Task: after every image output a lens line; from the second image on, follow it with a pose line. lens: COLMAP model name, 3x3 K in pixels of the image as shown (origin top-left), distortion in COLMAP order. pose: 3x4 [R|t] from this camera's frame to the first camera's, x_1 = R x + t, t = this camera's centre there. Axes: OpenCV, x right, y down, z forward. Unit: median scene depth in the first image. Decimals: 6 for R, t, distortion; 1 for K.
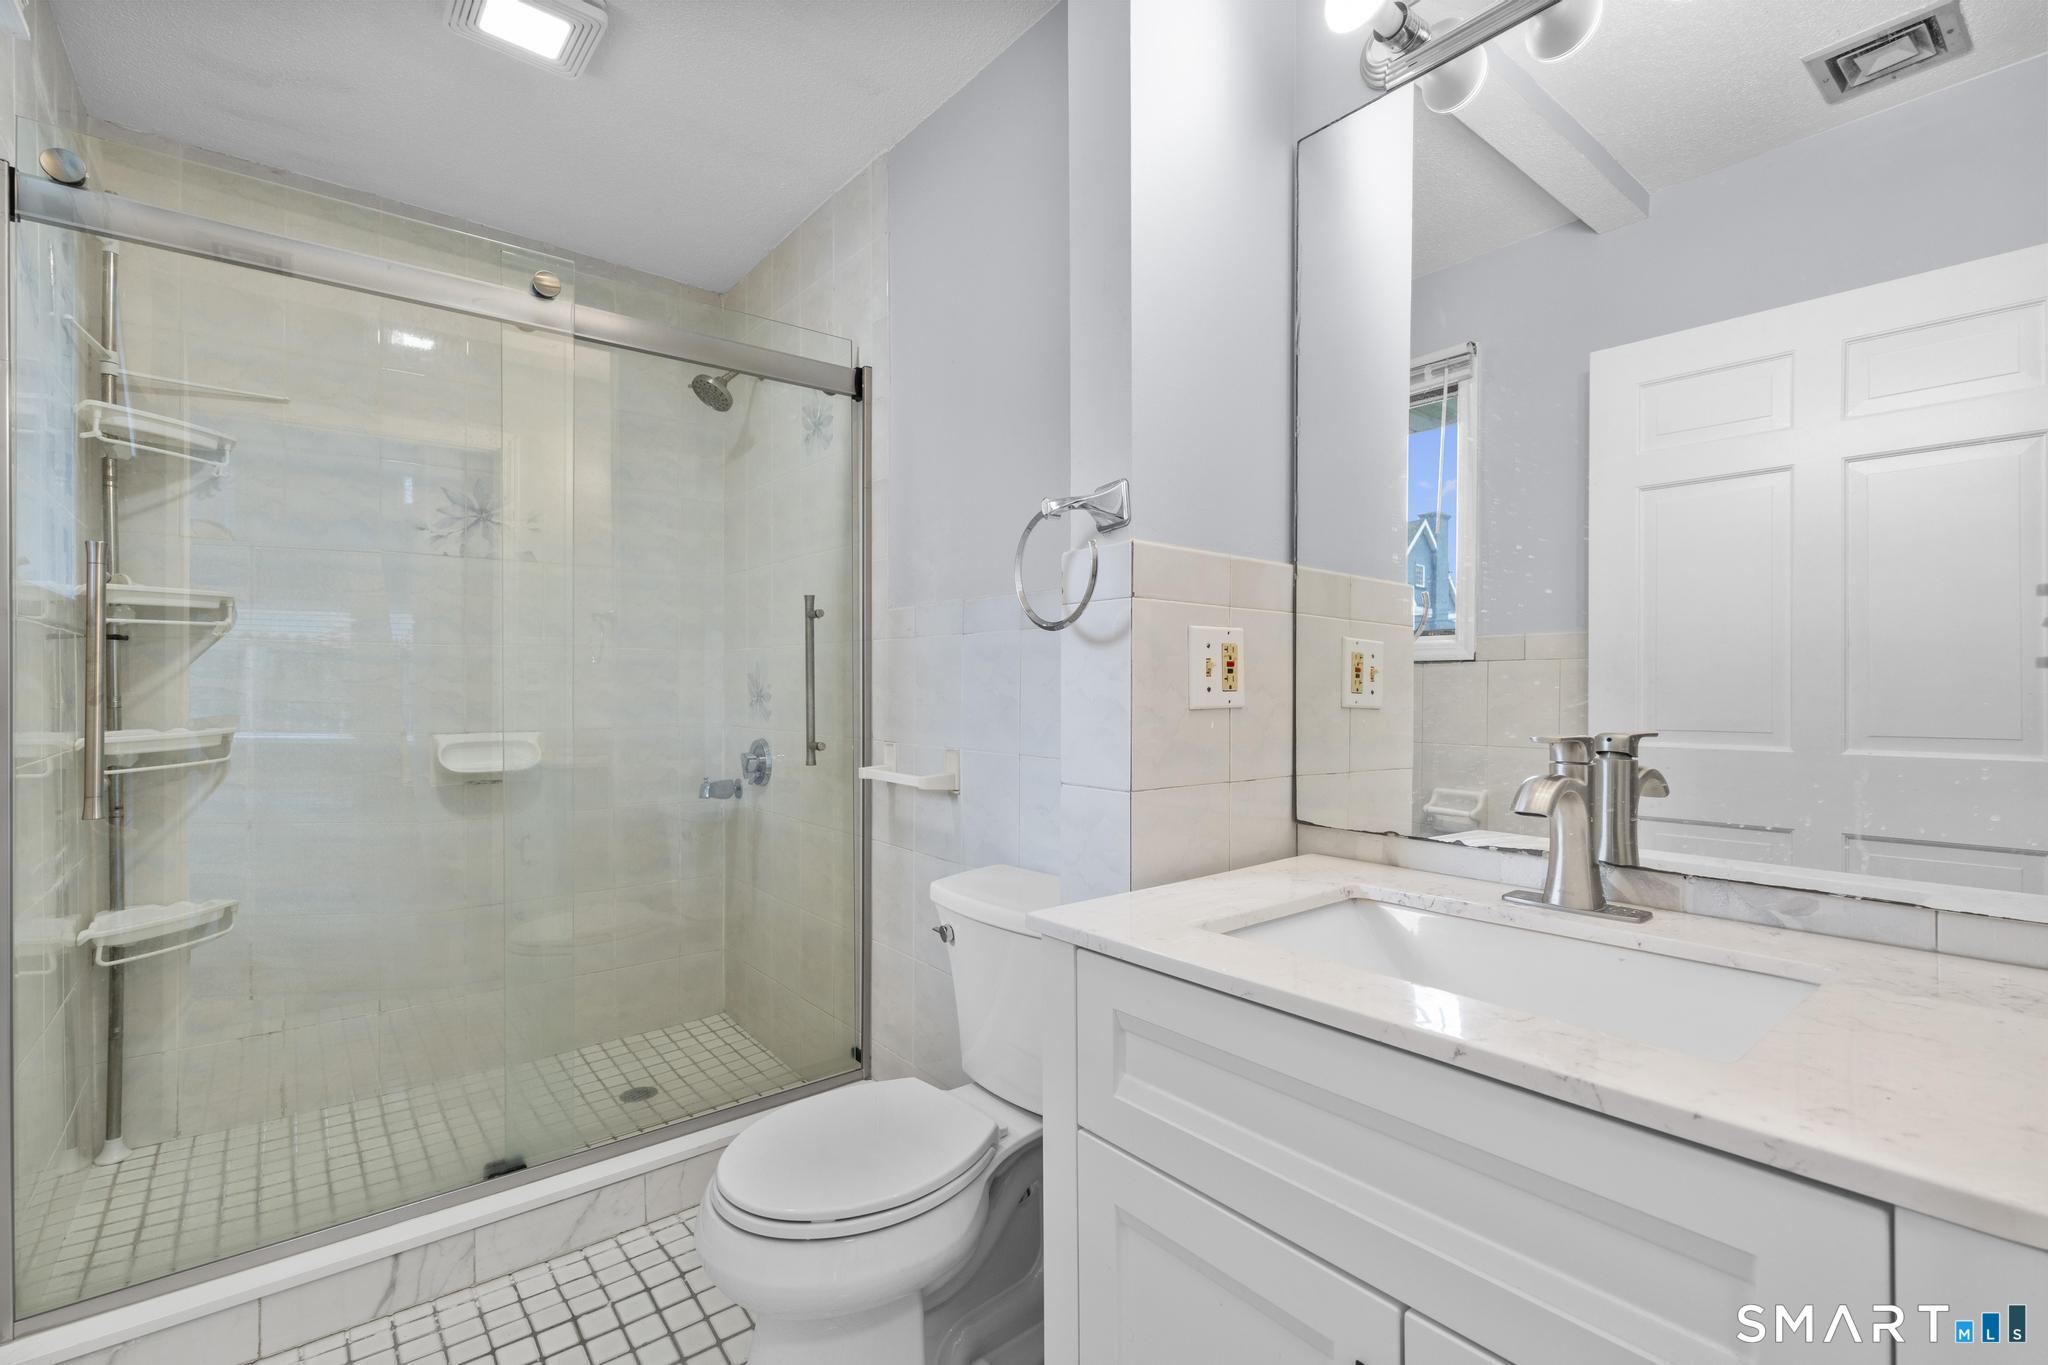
lens RADIAL K [[921.6, 0, 1030.8], [0, 921.6, 685.3], [0, 0, 1]] dist [-0.003572, 0.001908]
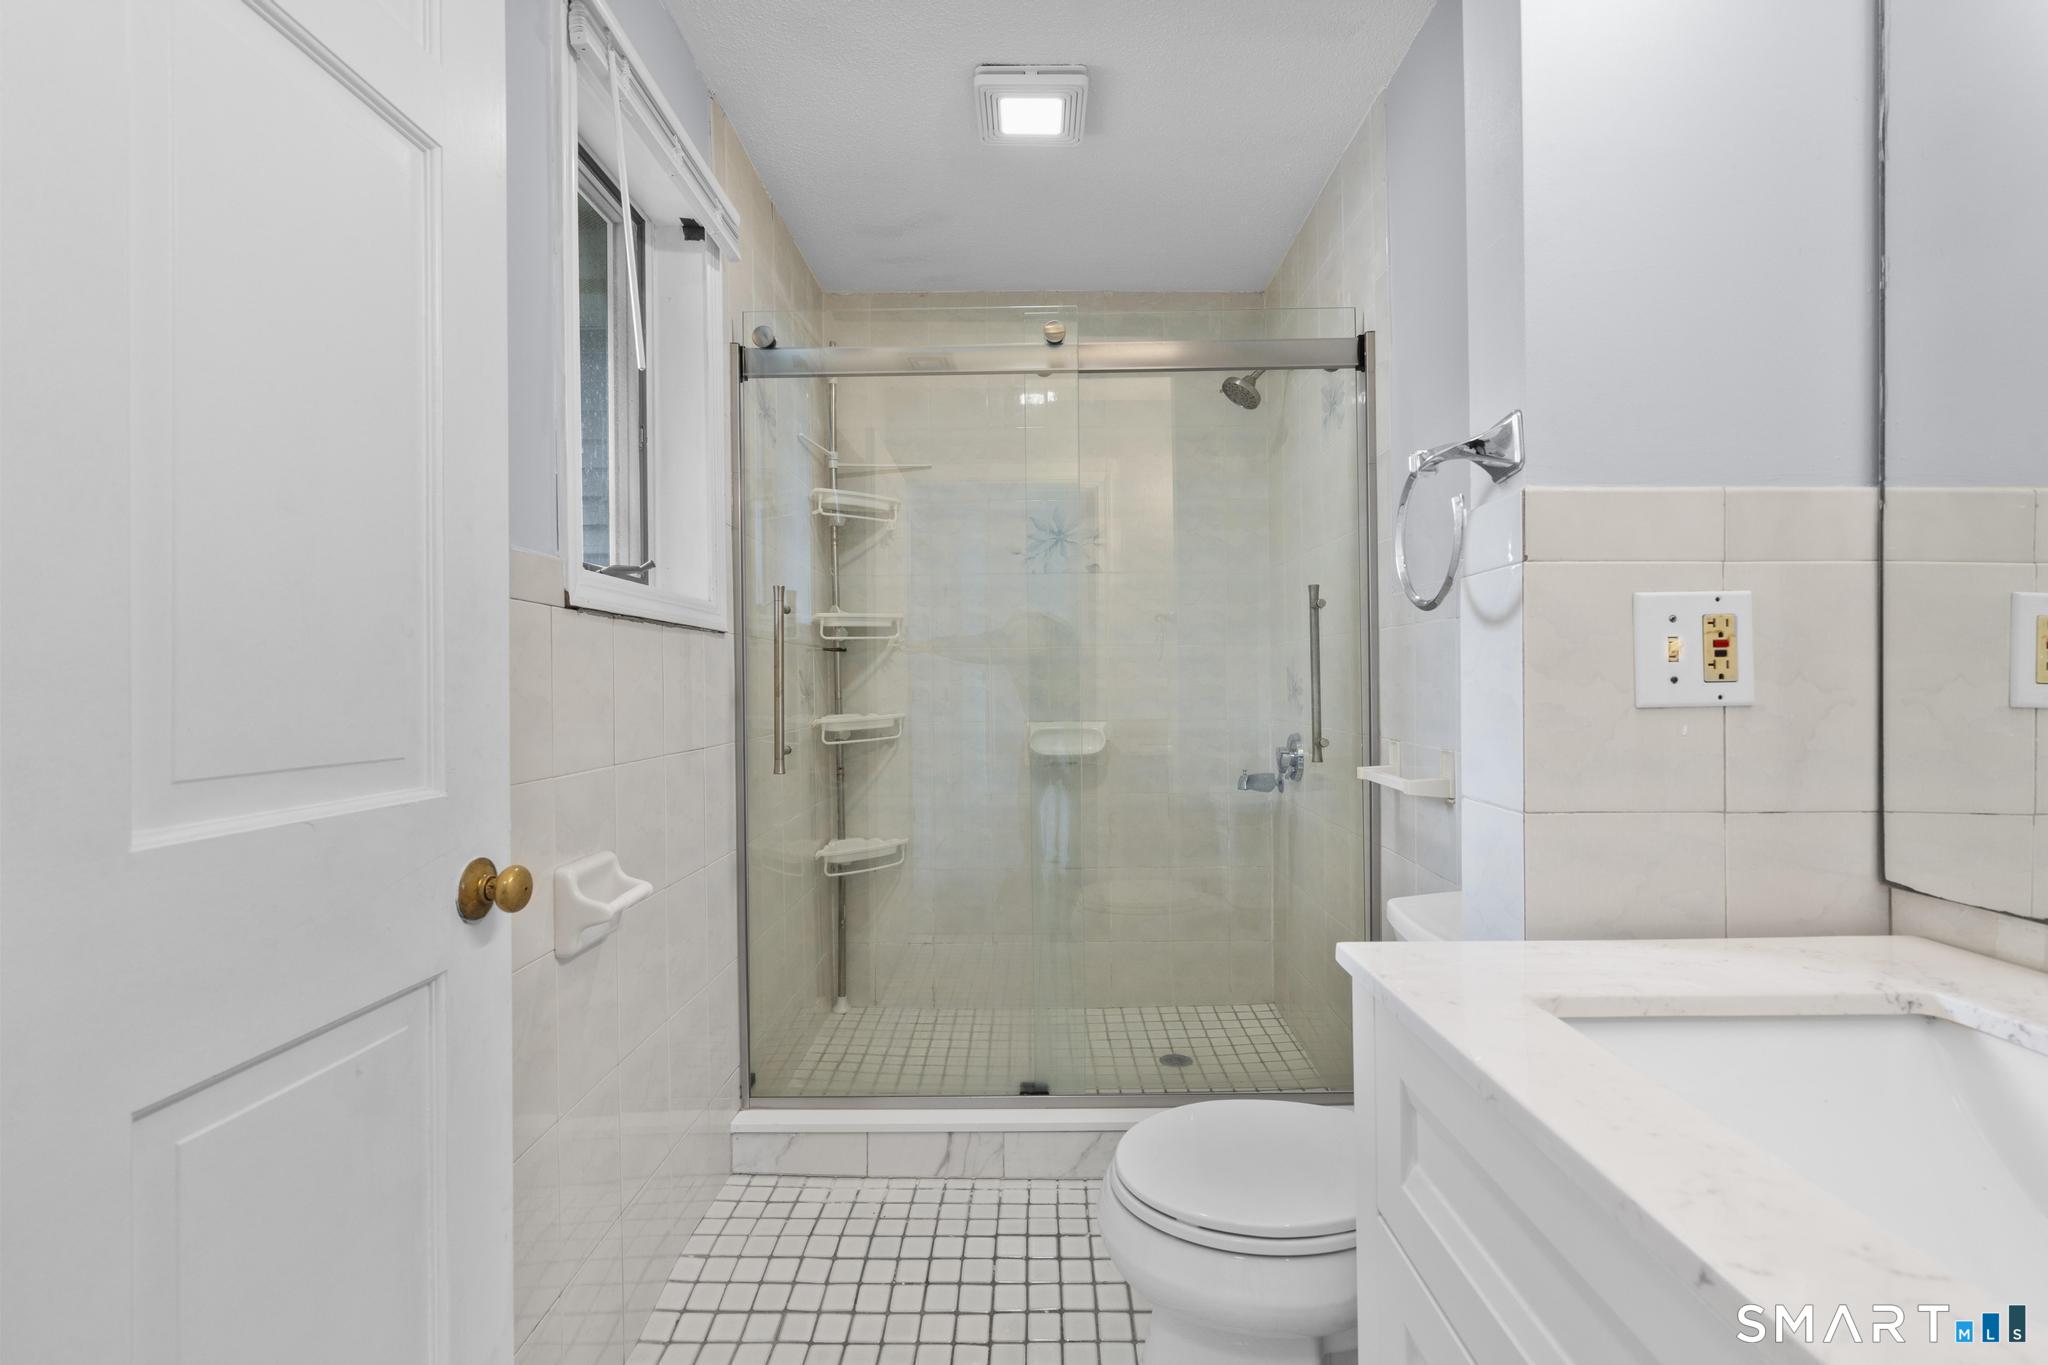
lens RADIAL K [[921.6, 0, 1030.5], [0, 921.6, 684.7], [0, 0, 1]] dist [-0.003572, 0.001908]
pose [[0.769563, -0.004461, -0.638555, 0.156488], [0.007724, 0.999967, 0.002323, 0.001620], [0.638524, -0.006720, 0.769572, 0.078004]]
